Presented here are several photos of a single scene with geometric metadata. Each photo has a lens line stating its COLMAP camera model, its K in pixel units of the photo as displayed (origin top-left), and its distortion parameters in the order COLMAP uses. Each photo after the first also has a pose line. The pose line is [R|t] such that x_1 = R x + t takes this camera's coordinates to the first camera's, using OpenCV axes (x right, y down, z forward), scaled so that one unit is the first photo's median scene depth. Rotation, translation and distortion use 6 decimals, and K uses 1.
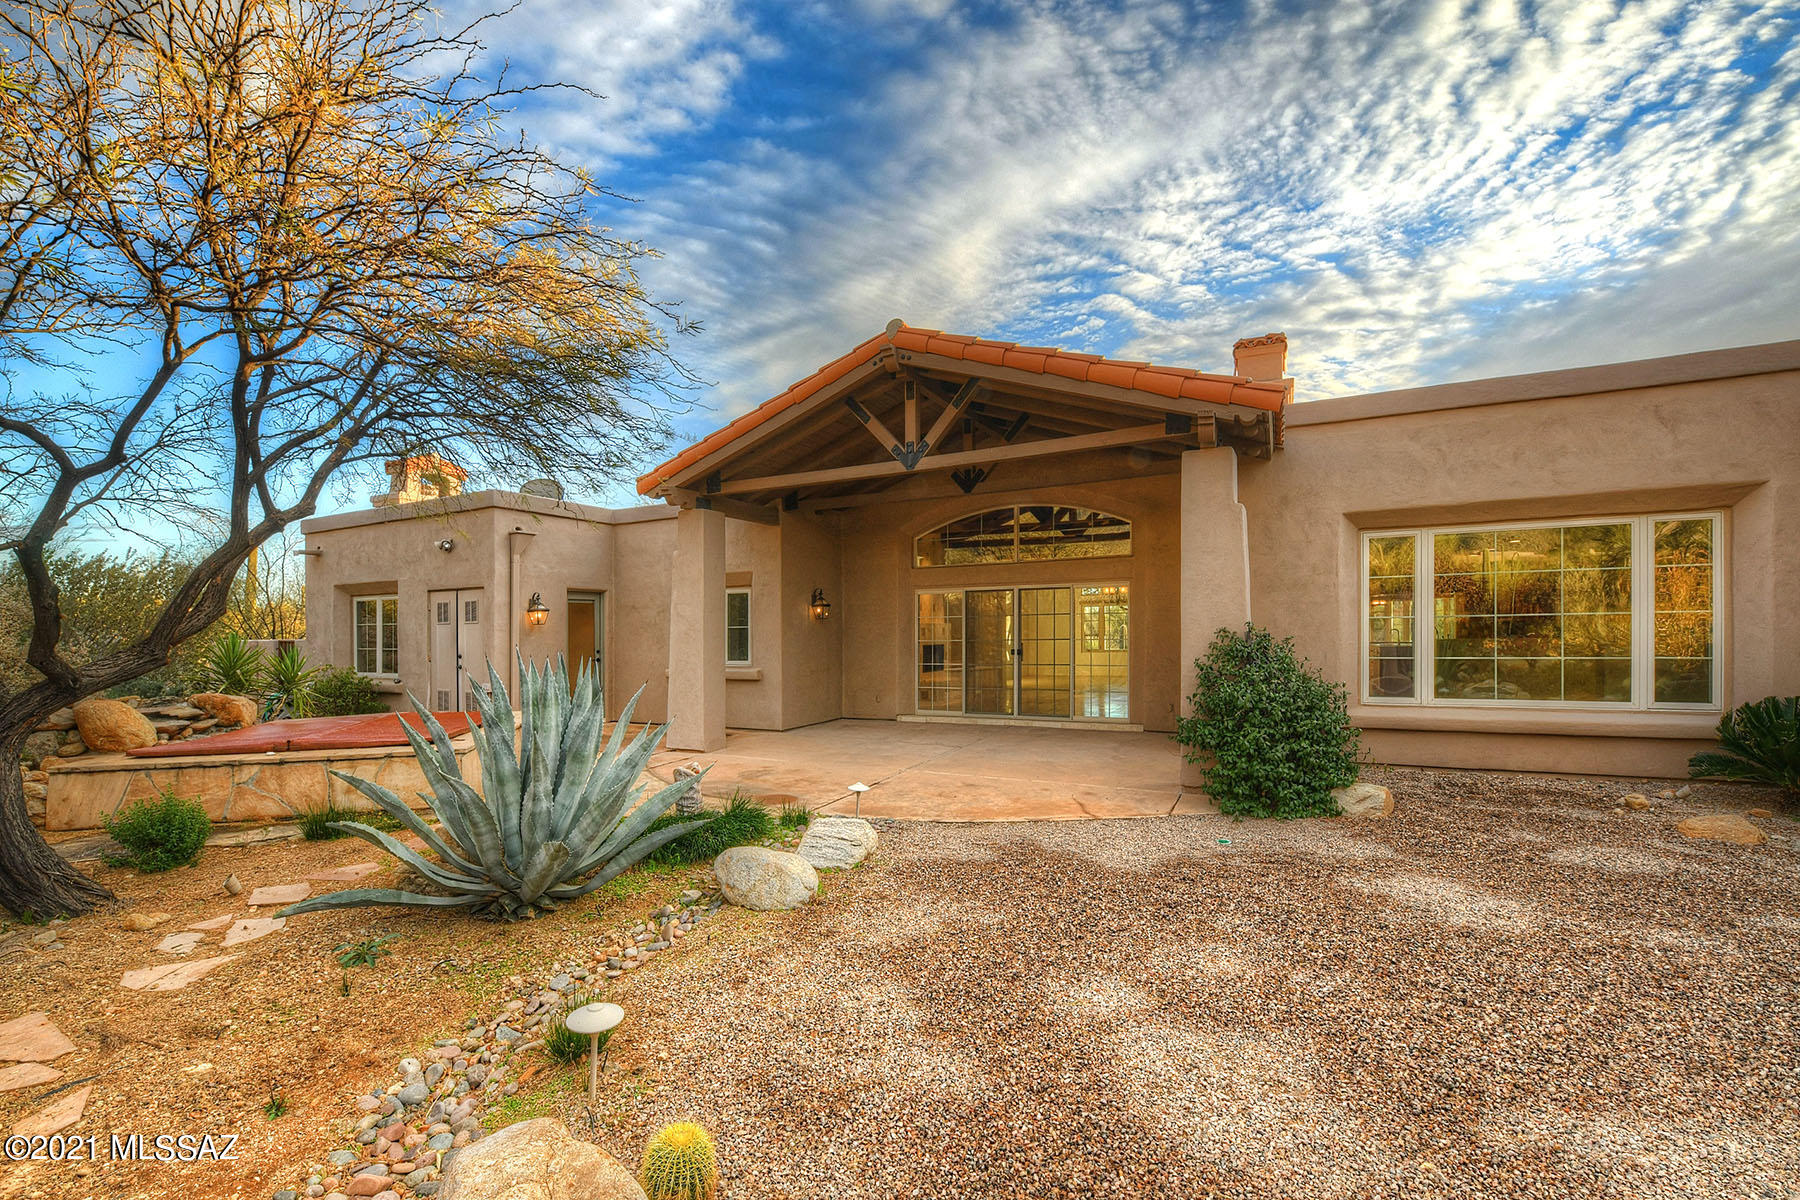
lens RADIAL K [[792.4, 0, 932.8], [0, 792.4, 622.8], [0, 0, 1]] dist [-0.015492, -0.000959]
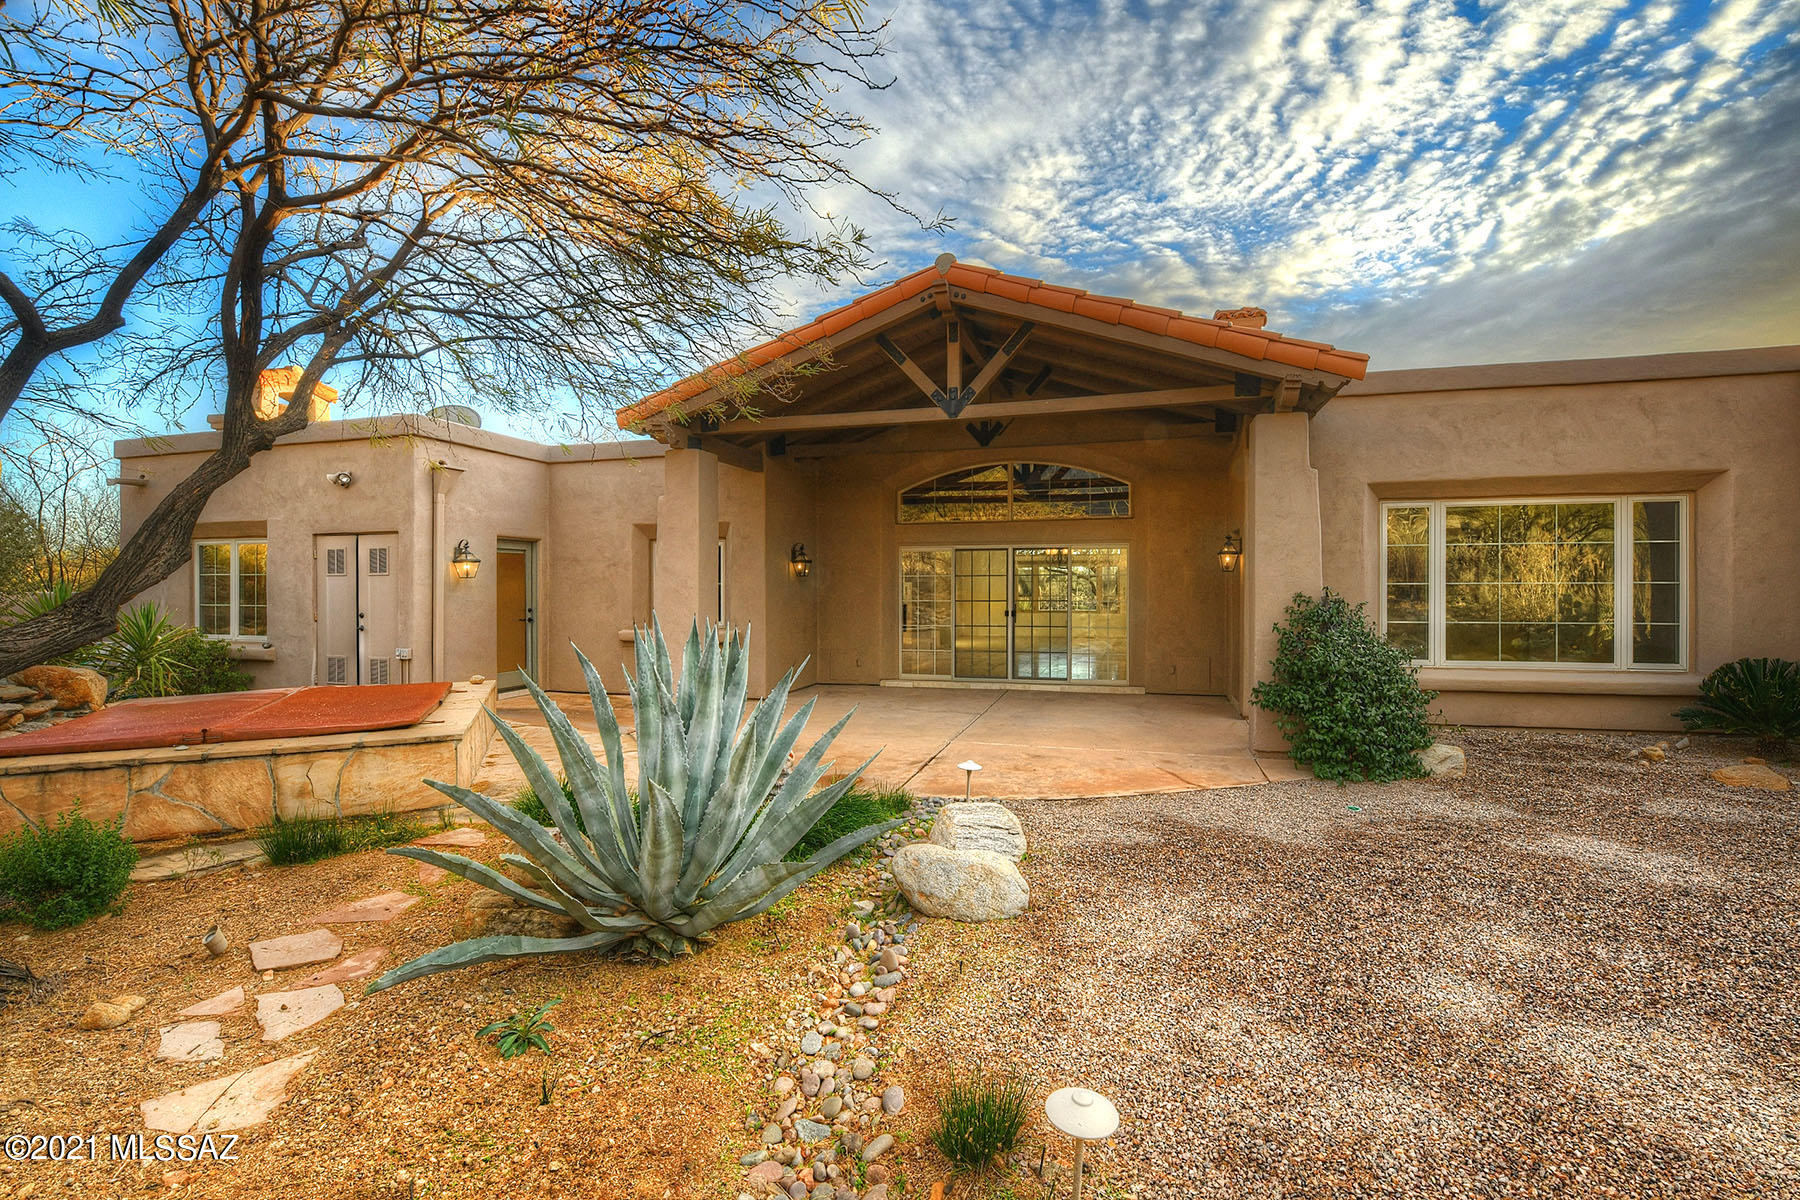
lens RADIAL K [[792.4, 0, 955.9], [0, 792.4, 578.7], [0, 0, 1]] dist [-0.015492, -0.000959]
pose [[0.976618, 0.014680, 0.214482, -0.233048], [-0.013832, 0.999889, -0.005452, 0.000588], [-0.214538, 0.002357, 0.976713, 0.097129]]
